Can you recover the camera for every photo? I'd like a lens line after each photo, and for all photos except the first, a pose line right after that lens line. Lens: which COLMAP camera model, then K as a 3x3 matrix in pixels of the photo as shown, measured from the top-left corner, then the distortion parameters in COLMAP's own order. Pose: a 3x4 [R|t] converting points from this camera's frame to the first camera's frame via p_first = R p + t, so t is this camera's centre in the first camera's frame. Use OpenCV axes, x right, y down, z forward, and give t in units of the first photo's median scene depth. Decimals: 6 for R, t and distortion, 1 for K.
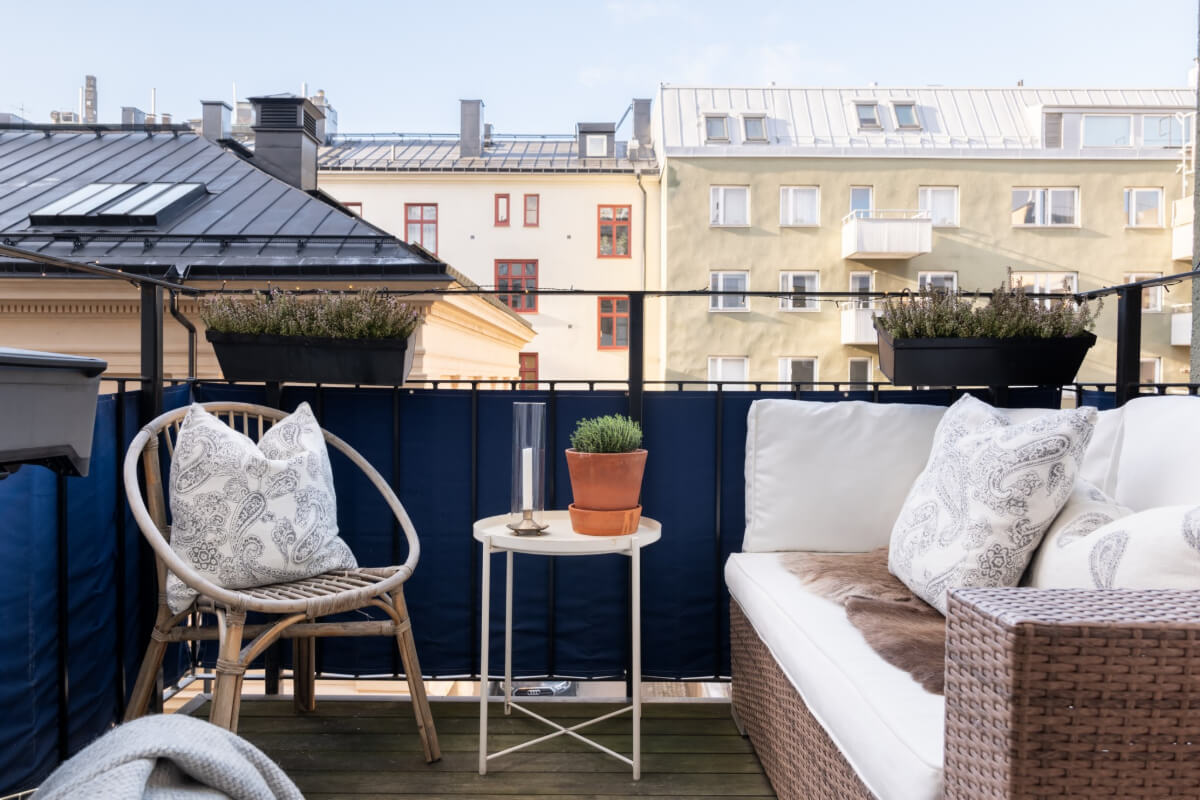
lens RADIAL K [[841.3, 0, 600.0], [0, 841.3, 400.0], [0, 0, 1]] dist [-0.009715, 0.001162]
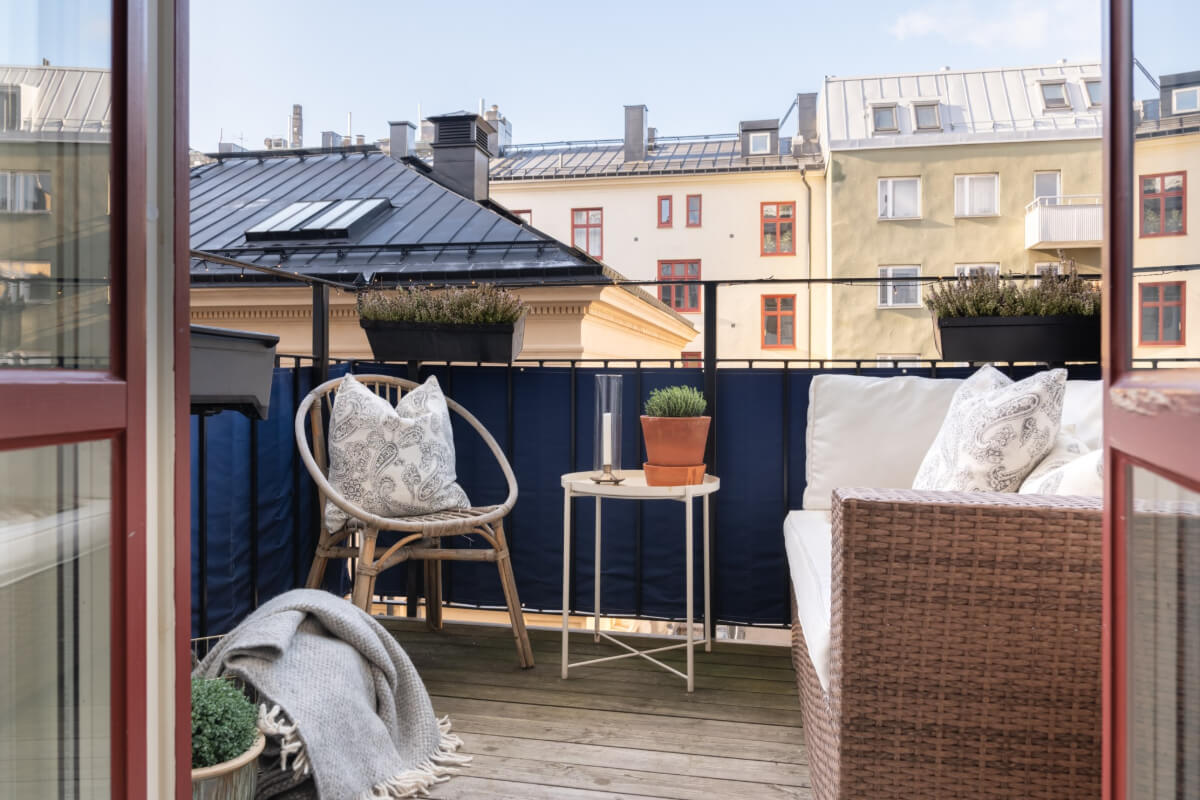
lens RADIAL K [[841.3, 0, 600.0], [0, 841.3, 400.0], [0, 0, 1]] dist [-0.009715, 0.001162]
pose [[0.980053, 0.005028, -0.198670, 0.137355], [-0.005207, 0.999986, -0.000376, 0.037781], [0.198666, 0.001403, 0.980066, -0.169005]]
